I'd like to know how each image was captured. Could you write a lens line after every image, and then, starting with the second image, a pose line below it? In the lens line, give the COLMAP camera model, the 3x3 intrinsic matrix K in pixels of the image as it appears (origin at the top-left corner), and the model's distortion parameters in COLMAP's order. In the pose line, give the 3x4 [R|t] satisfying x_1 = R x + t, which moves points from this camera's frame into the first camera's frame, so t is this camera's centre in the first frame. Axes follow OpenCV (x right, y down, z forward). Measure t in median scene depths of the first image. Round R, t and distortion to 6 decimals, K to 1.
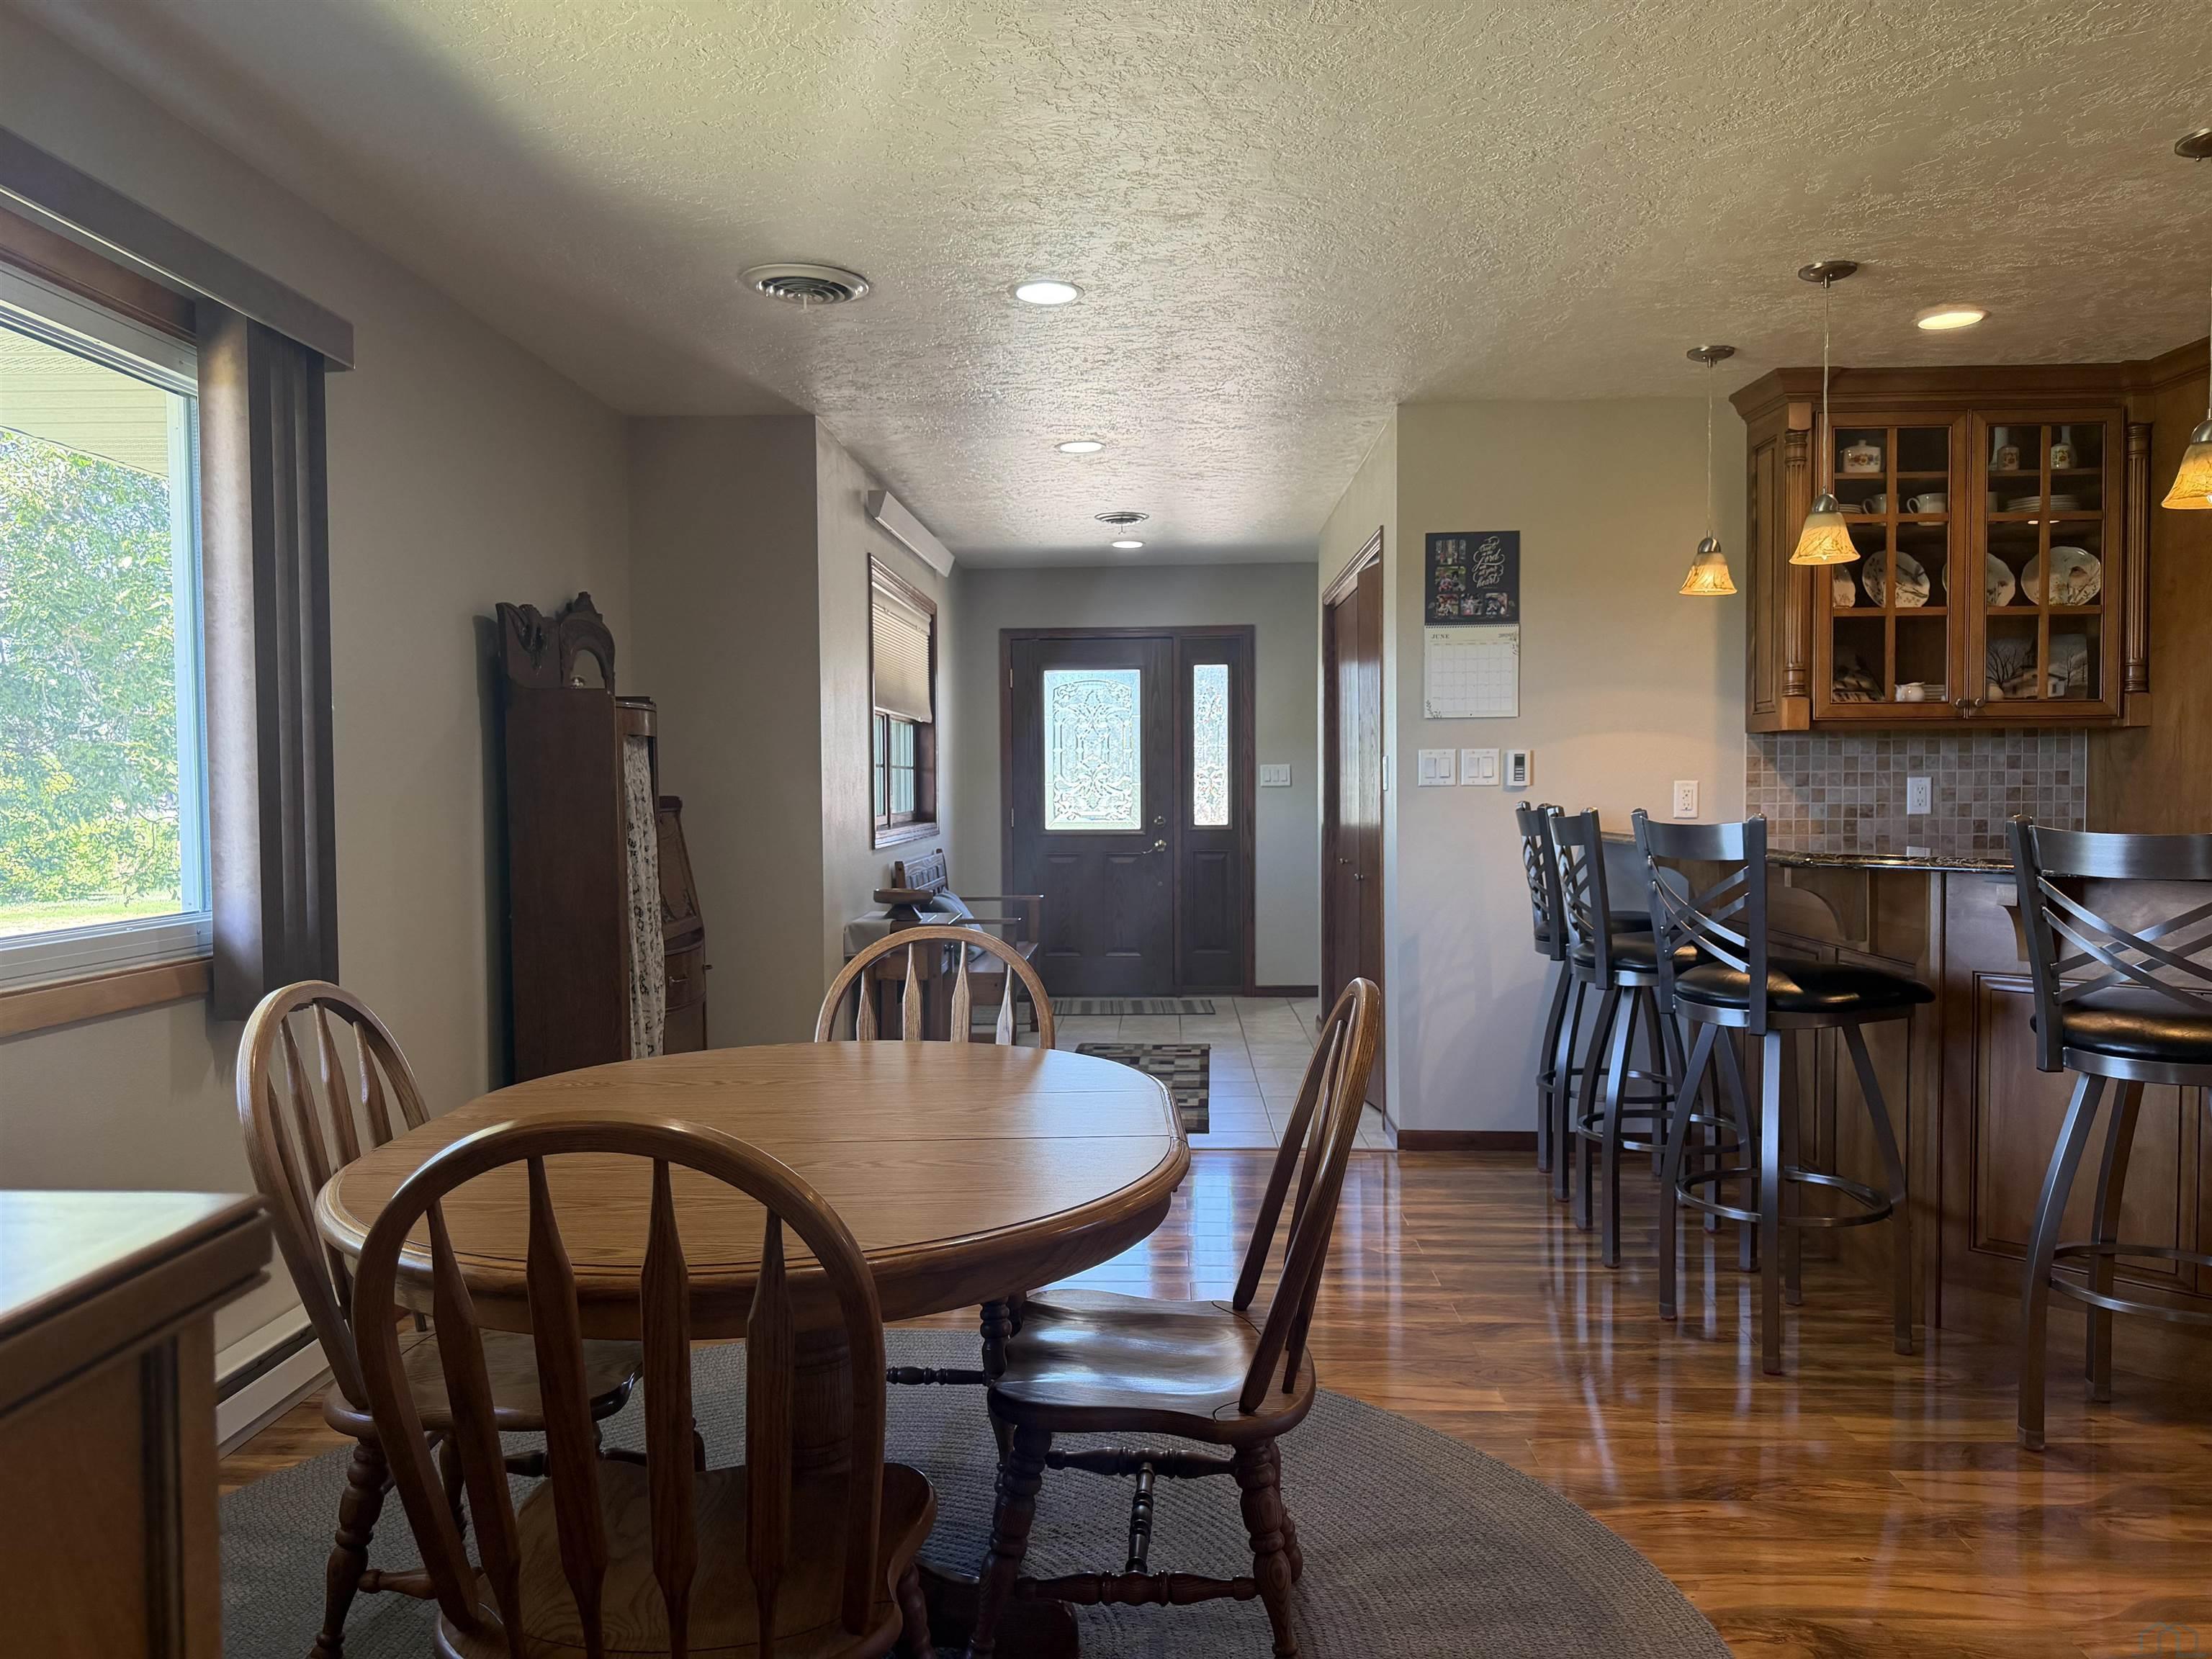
lens RADIAL K [[1596.1, 0, 1106.0], [0, 1596.1, 829.5], [0, 0, 1]] dist [0.188881, -0.370474]
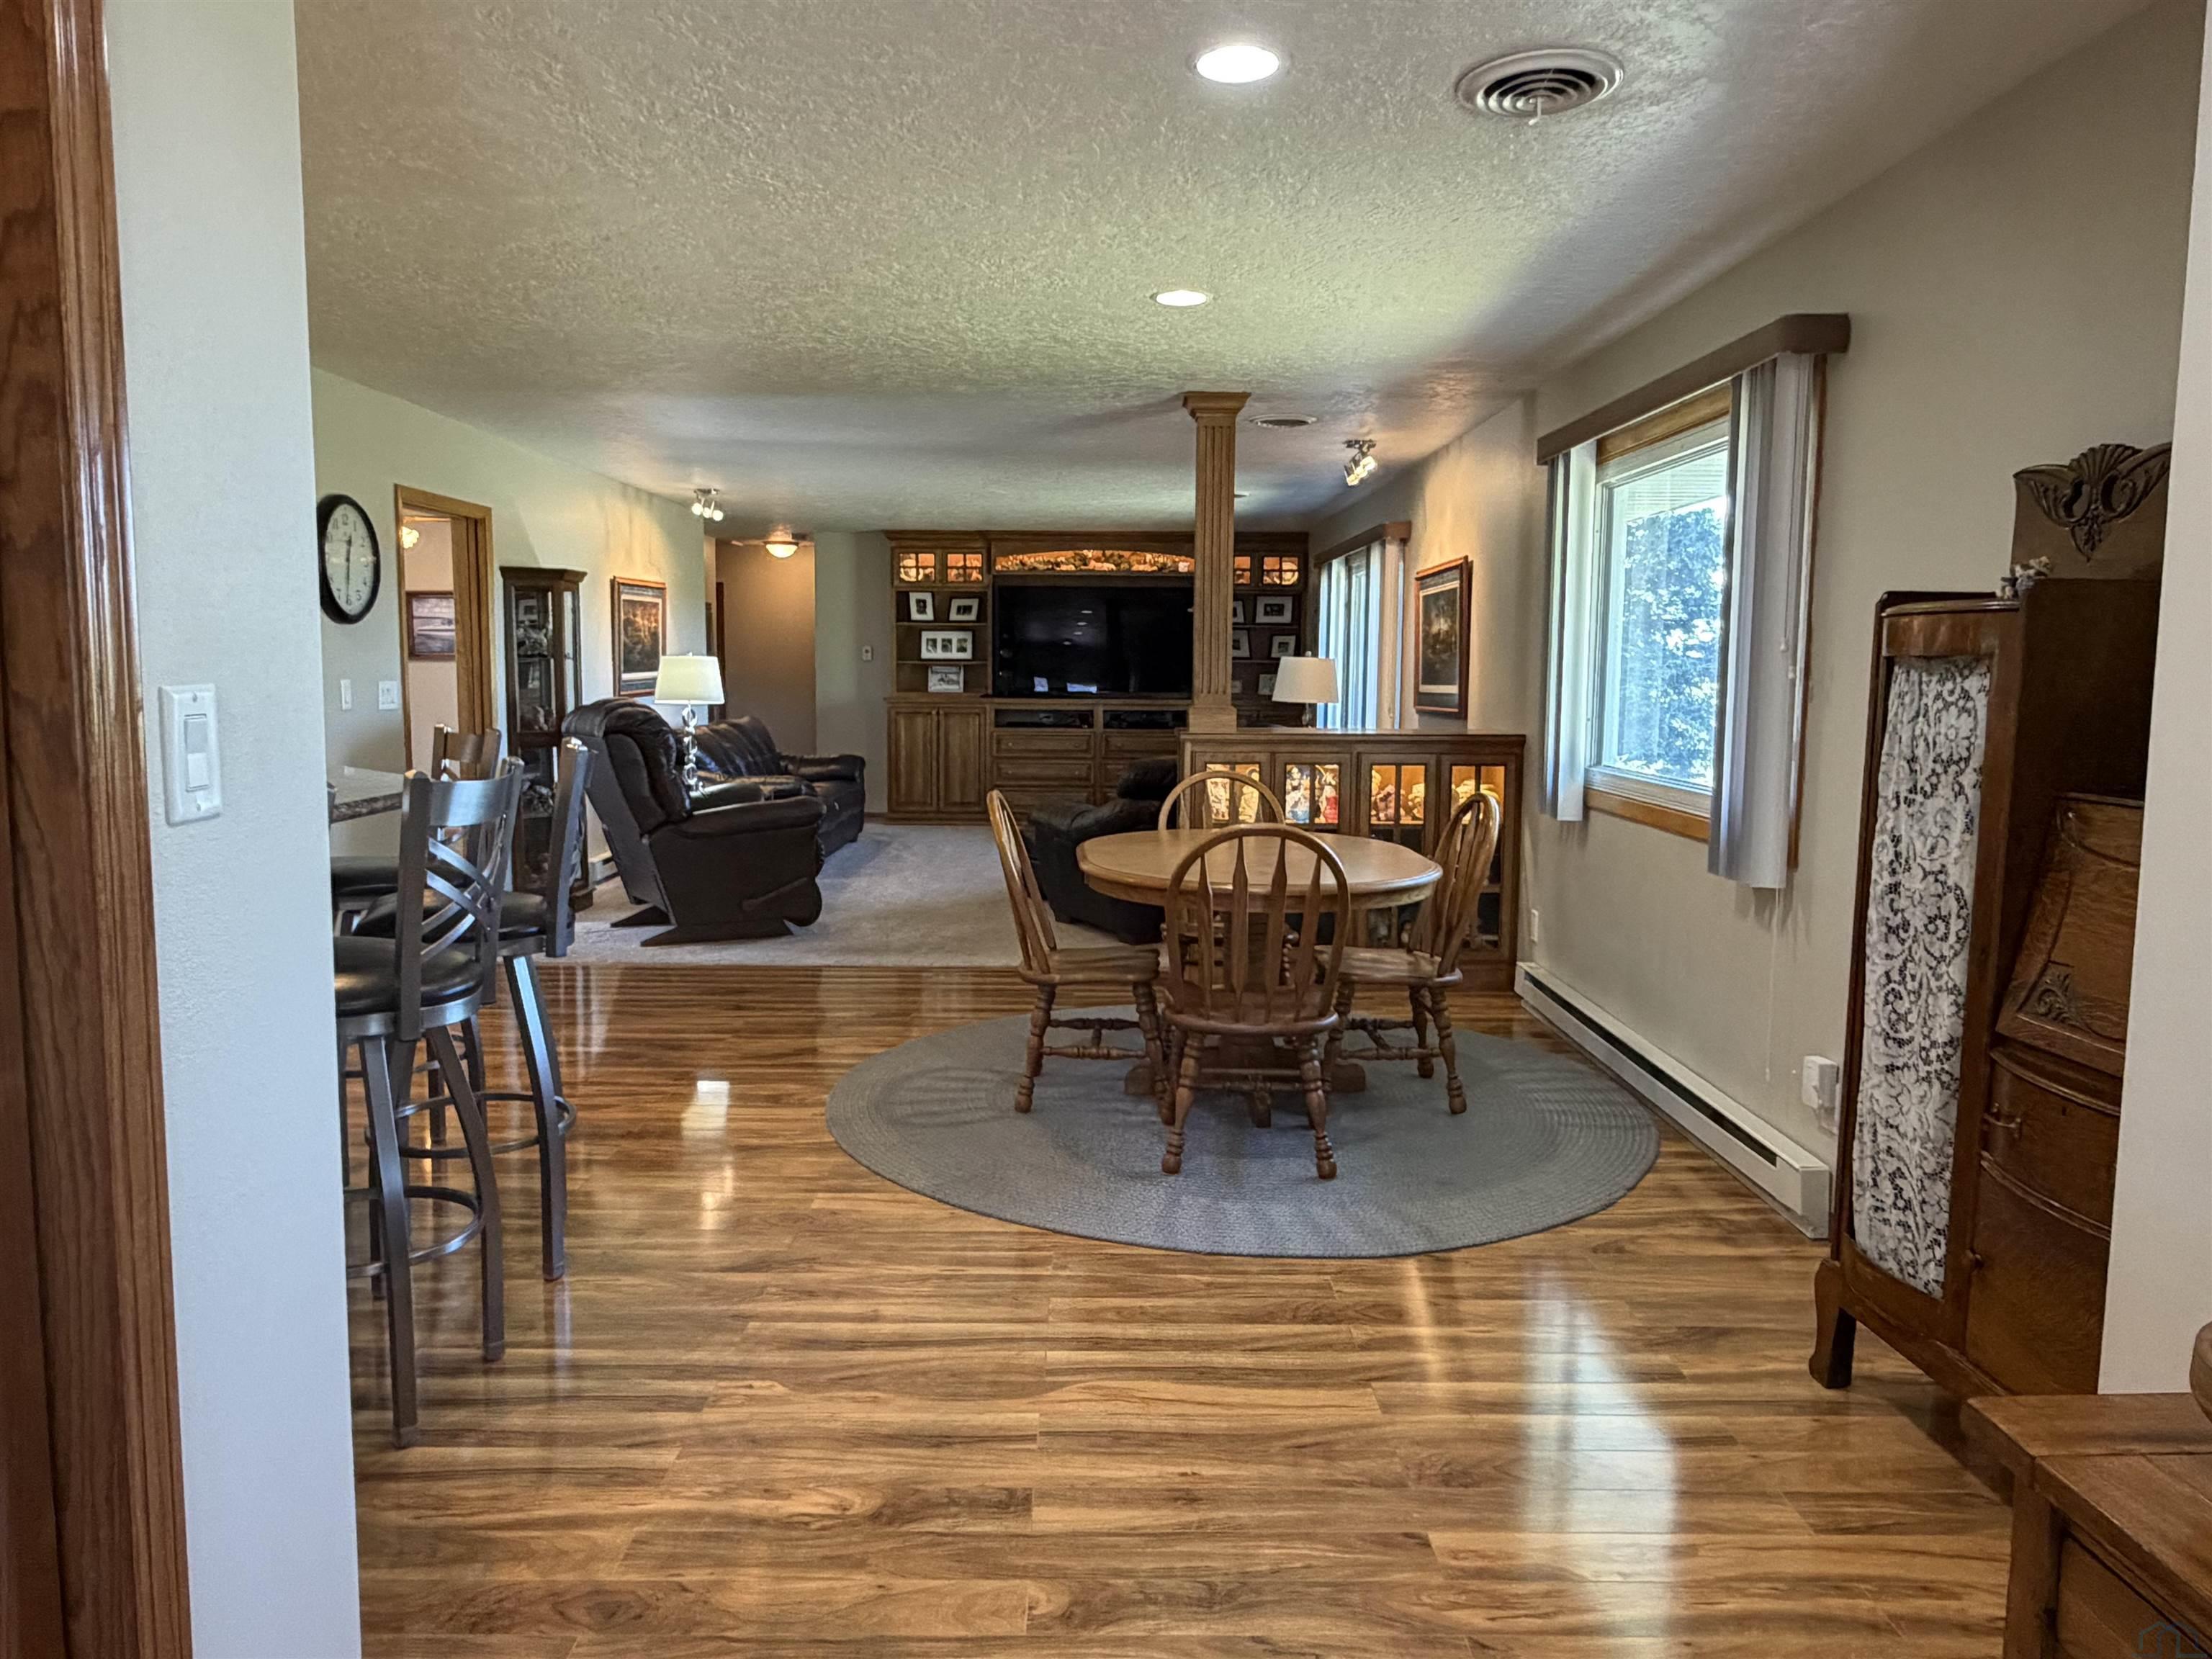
lens RADIAL K [[1564.7, 0, 1106.0], [0, 1564.7, 829.5], [0, 0, 1]] dist [-0.002886, 0.001747]
pose [[-0.999124, 0.001821, -0.041797, 0.067306], [-0.003996, 0.990332, 0.138661, -0.103607], [0.041645, 0.138707, -0.989458, 2.149268]]
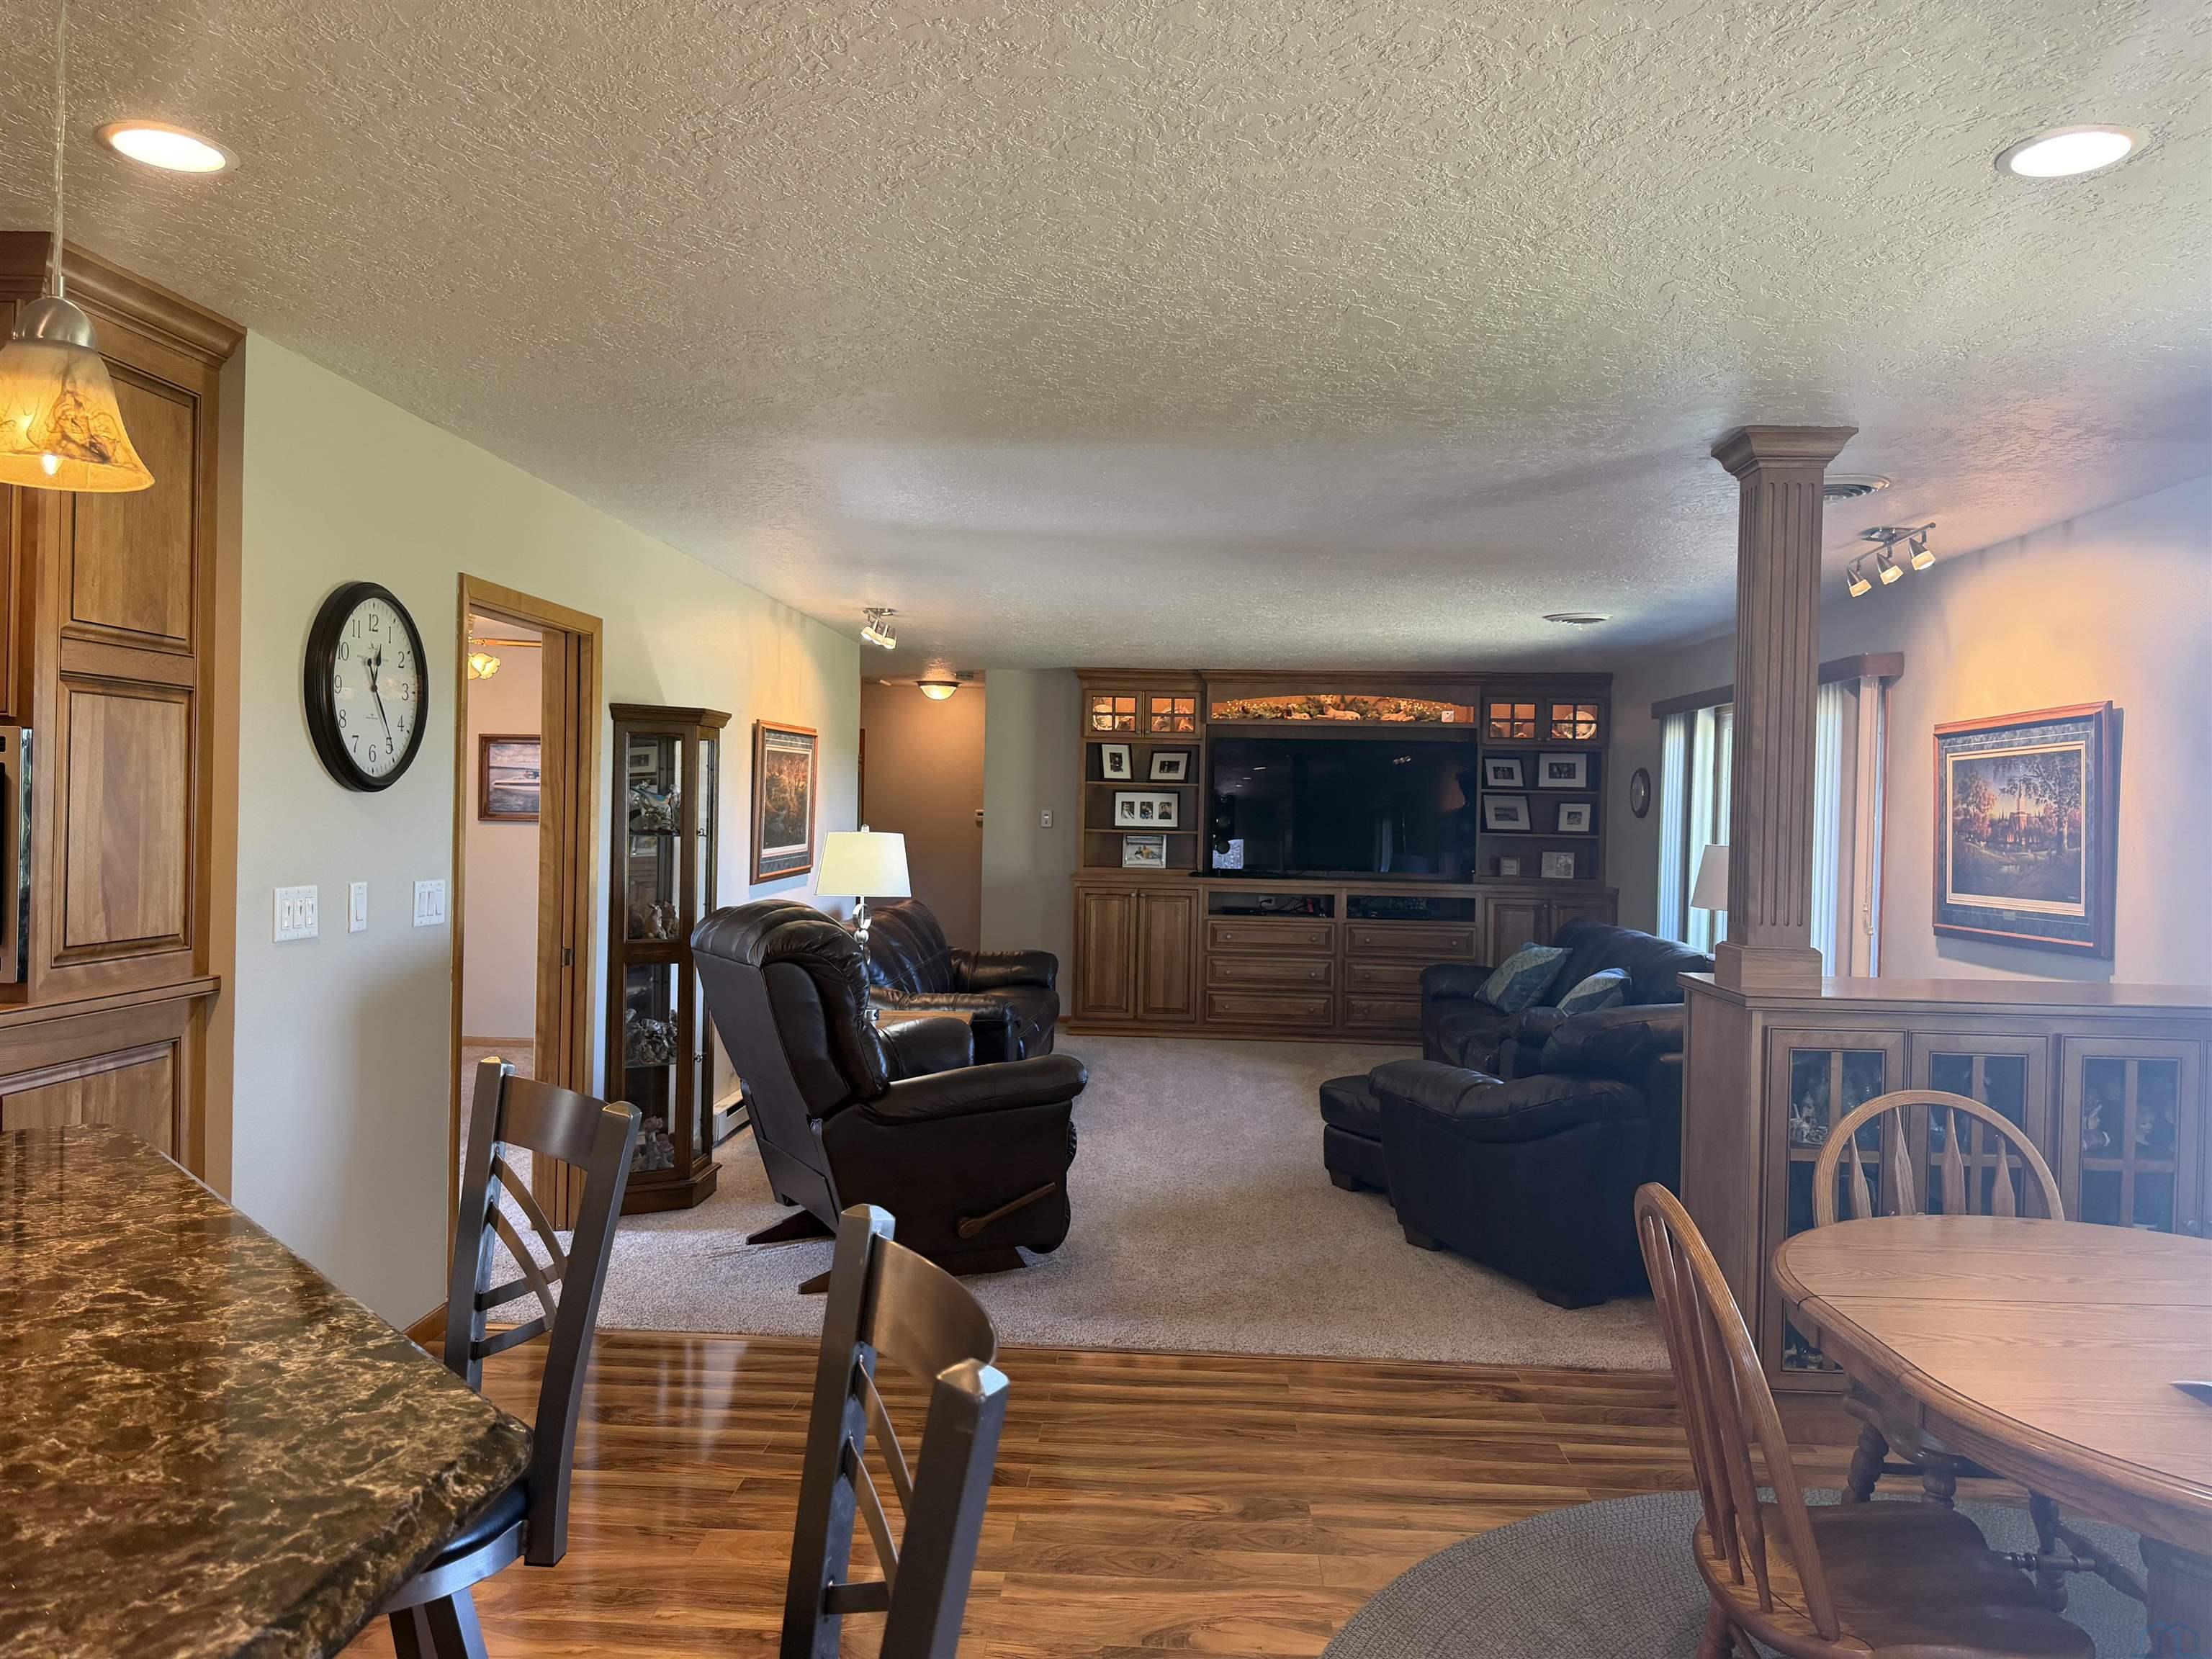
lens RADIAL K [[1596.1, 0, 1106.0], [0, 1596.1, 829.5], [0, 0, 1]] dist [0.188881, -0.370474]
pose [[-0.999742, -0.017335, 0.014676, 0.334438], [-0.016671, 0.998884, 0.044187, -0.117375], [-0.015426, 0.043931, -0.998915, 1.415950]]
